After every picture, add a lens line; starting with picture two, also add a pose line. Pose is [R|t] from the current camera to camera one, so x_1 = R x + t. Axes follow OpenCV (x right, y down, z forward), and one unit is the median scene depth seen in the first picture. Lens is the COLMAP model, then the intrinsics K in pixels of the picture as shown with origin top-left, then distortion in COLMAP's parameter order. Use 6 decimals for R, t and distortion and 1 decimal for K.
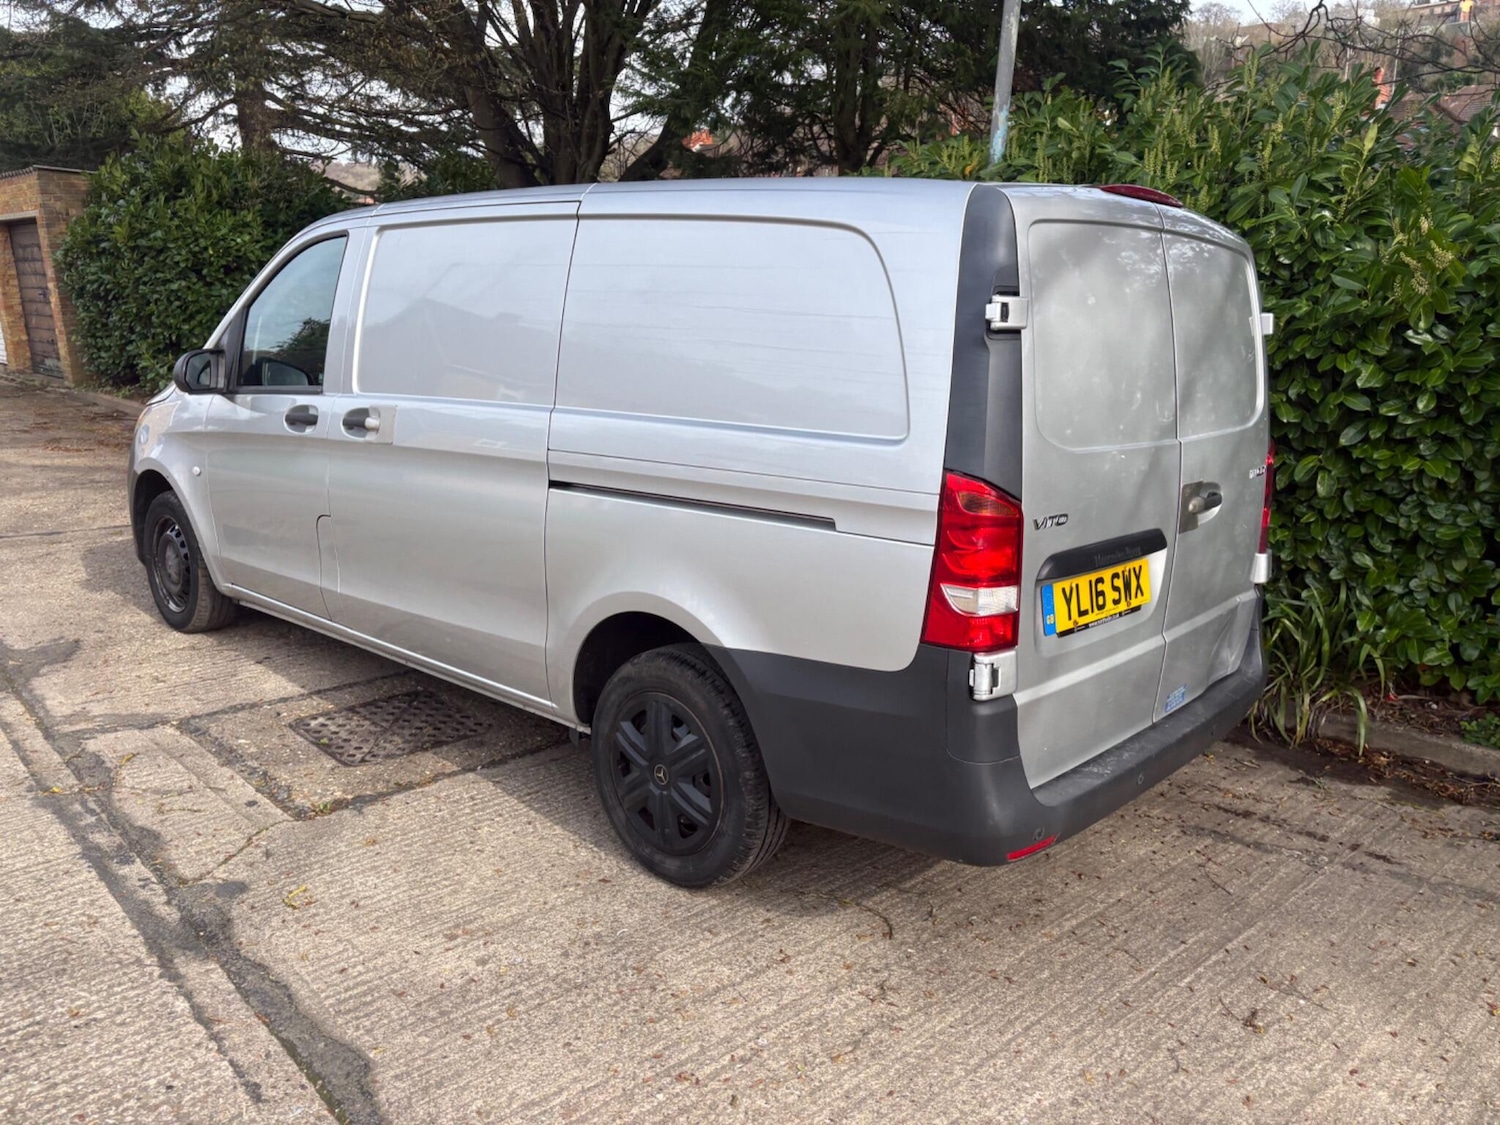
lens RADIAL K [[1138.1, 0, 752.2], [0, 1138.1, 558.6], [0, 0, 1]] dist [0.057372, -0.063191]
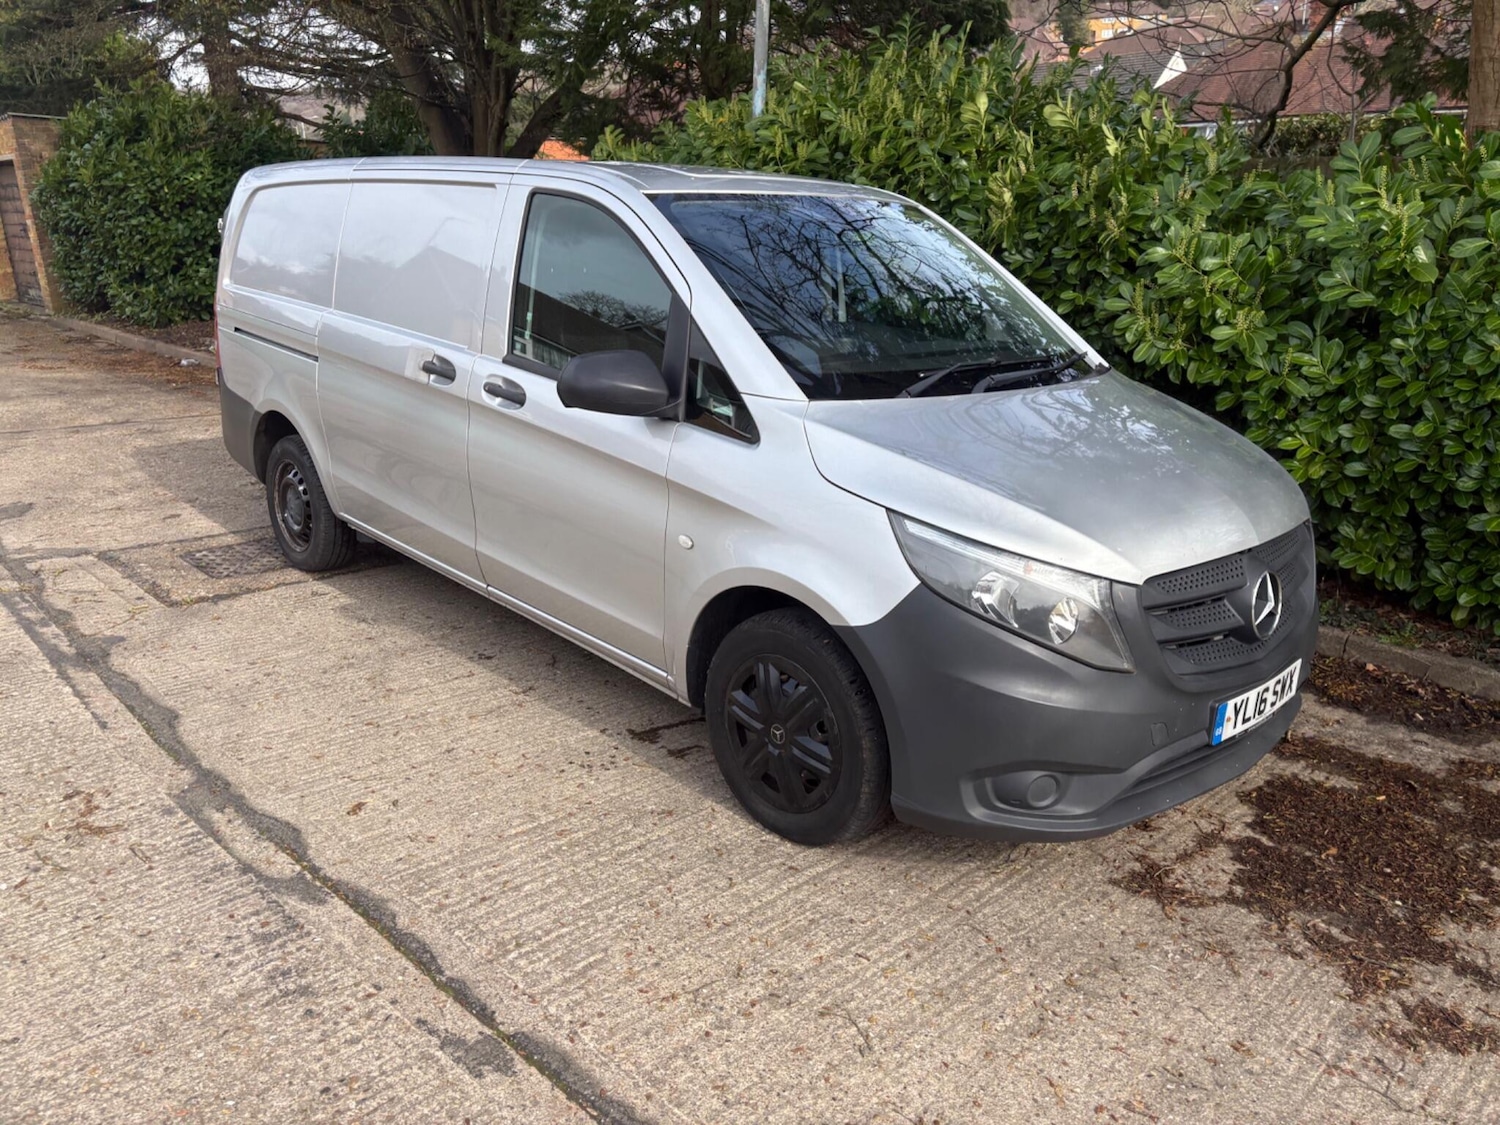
lens RADIAL K [[1150.1, 0, 723.6], [0, 1150.1, 533.1], [0, 0, 1]] dist [0.055748, -0.060550]
pose [[0.999561, -0.007950, -0.028539, 0.302071], [0.009099, 0.999144, 0.040361, 0.075306], [0.028194, -0.040603, 0.998778, -0.376560]]
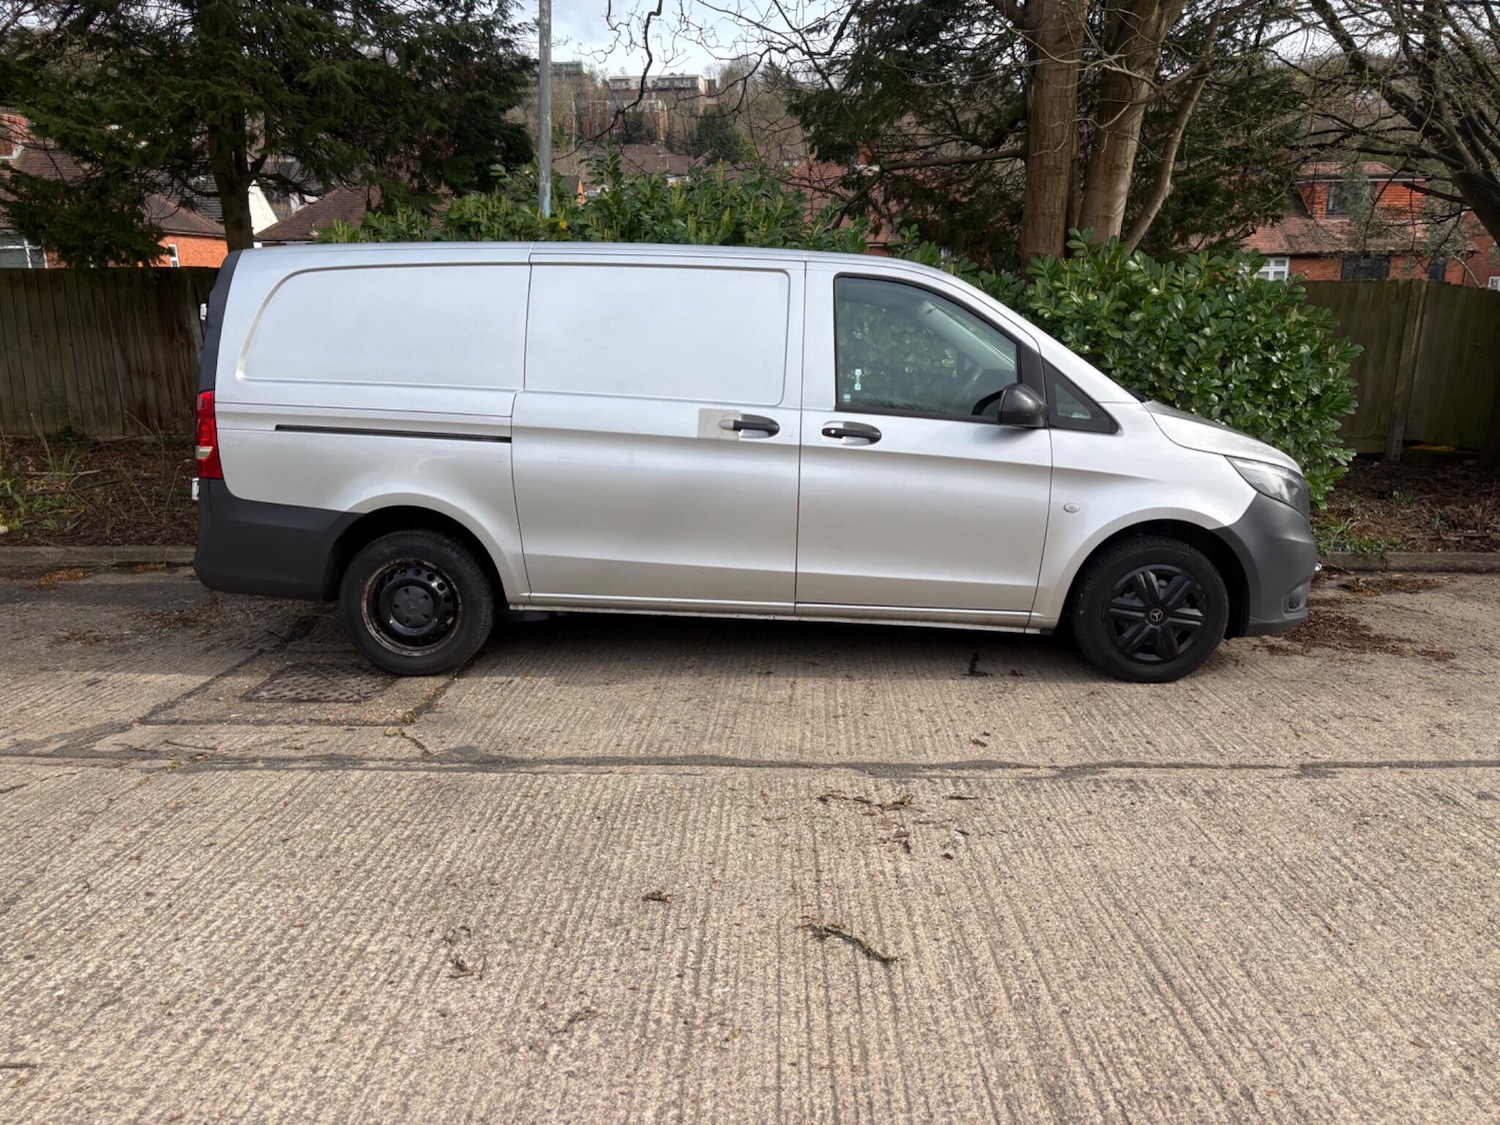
lens RADIAL K [[1149.3, 0, 760.5], [0, 1149.3, 566.7], [0, 0, 1]] dist [0.062010, -0.074070]
pose [[0.708492, -0.166660, 0.685757, -0.879578], [0.179641, 0.982296, 0.053131, 0.049993], [-0.682472, 0.085548, 0.725888, -0.204166]]
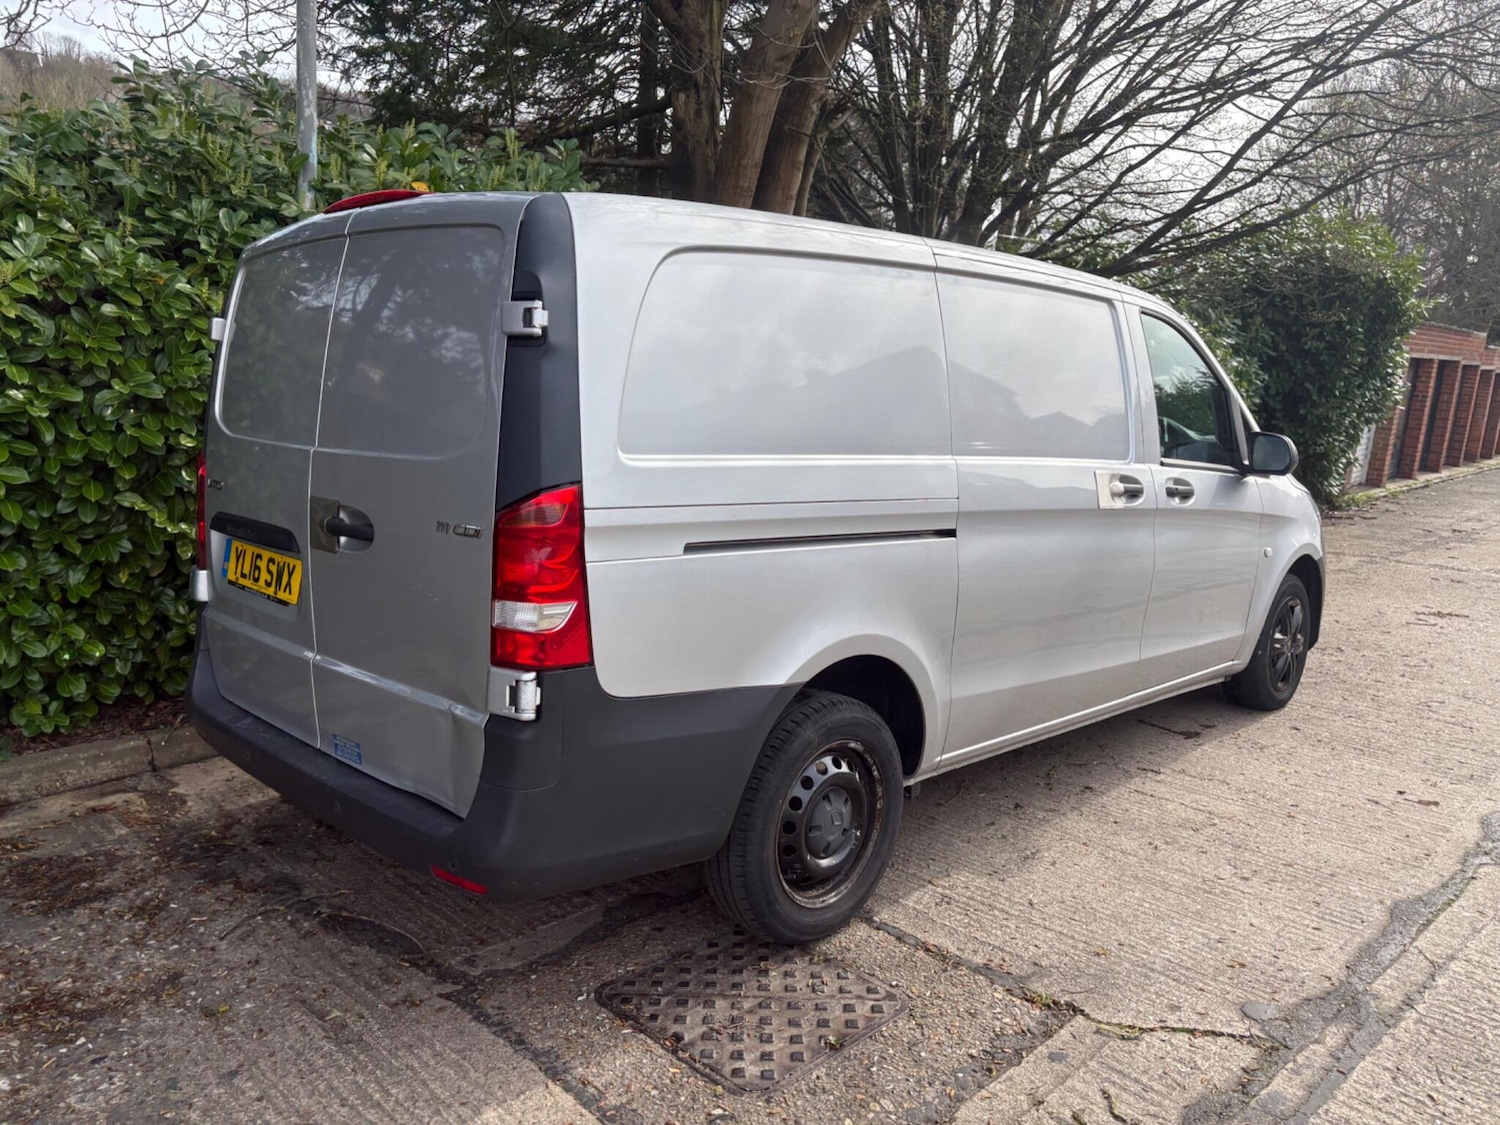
lens RADIAL K [[1135.0, 0, 750.2], [0, 1135.0, 553.6], [0, 0, 1]] dist [0.061581, -0.069378]
pose [[-0.031054, -0.189681, 0.981354, -0.994694], [0.197697, 0.961265, 0.192055, -0.244963], [-0.979771, 0.199975, 0.007648, 1.039820]]
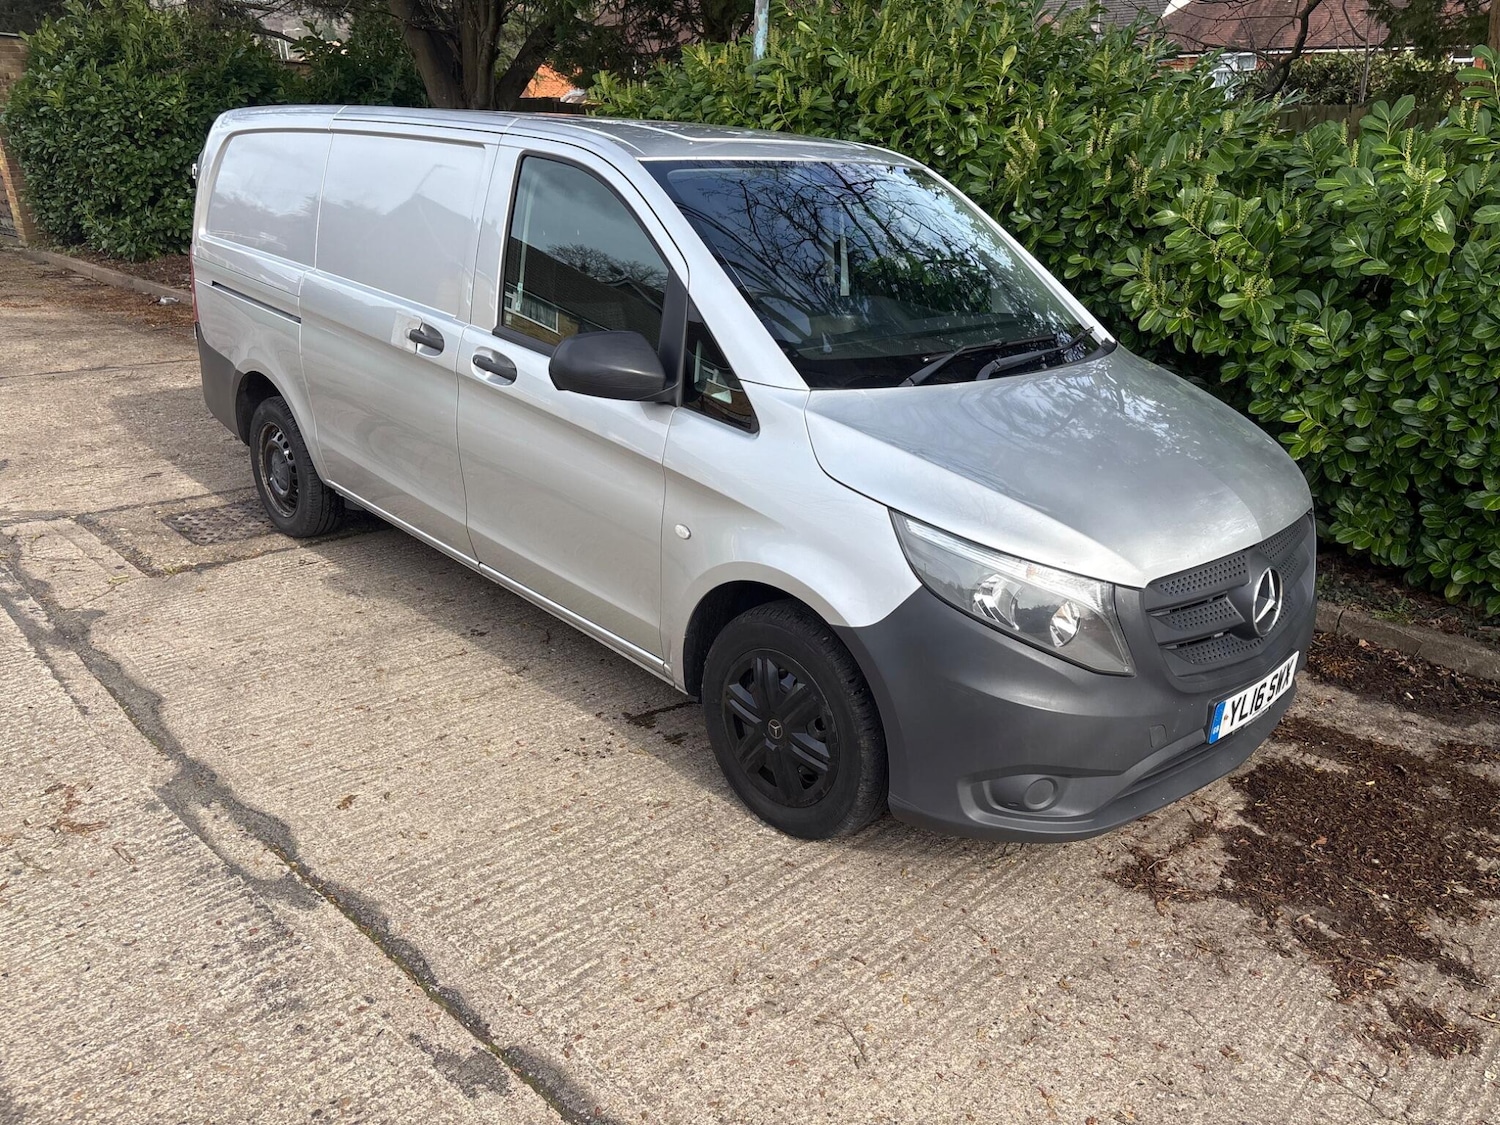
lens RADIAL K [[1148.2, 0, 755.8], [0, 1148.2, 541.8], [0, 0, 1]] dist [0.066282, -0.081299]
pose [[0.999992, -0.003883, -0.000264, 0.302939], [0.003889, 0.994071, 0.108661, 0.031791], [-0.000159, -0.108661, 0.994079, -0.353923]]
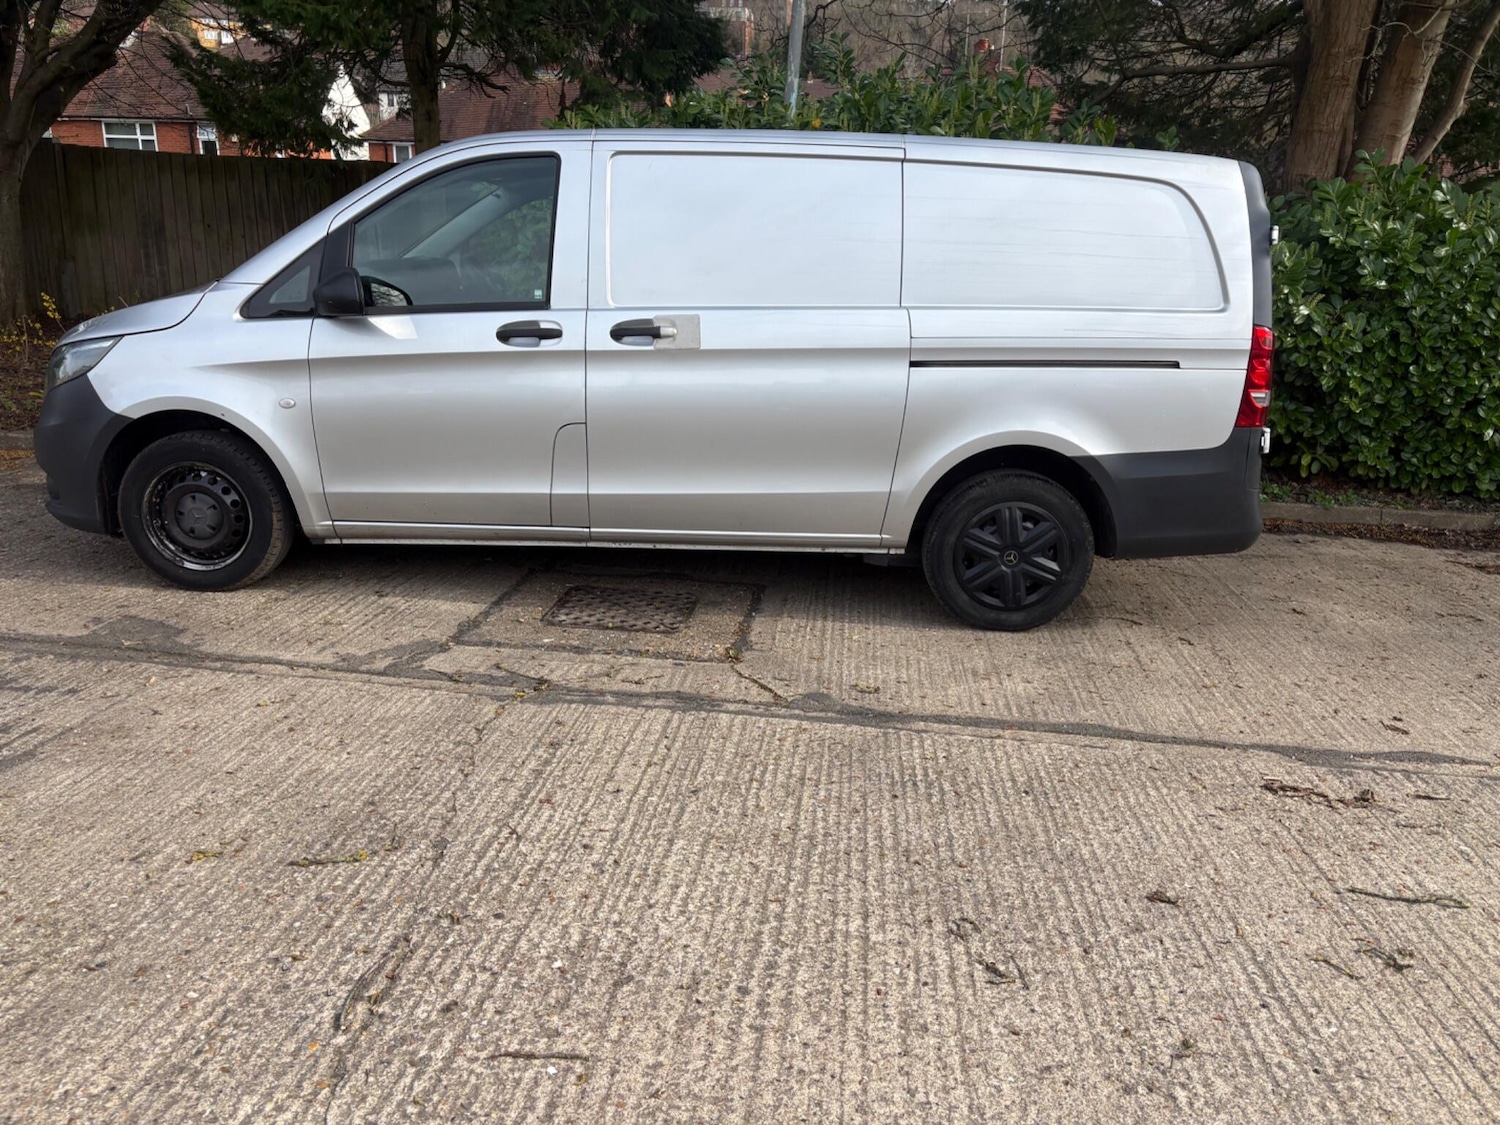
lens RADIAL K [[1137.6, 0, 738.5], [0, 1137.6, 581.5], [0, 0, 1]] dist [0.053923, -0.058909]
pose [[0.759984, -0.174034, 0.626208, -1.011652], [0.127455, 0.984683, 0.118977, 0.002526], [-0.637322, -0.010607, 0.770525, 0.077200]]
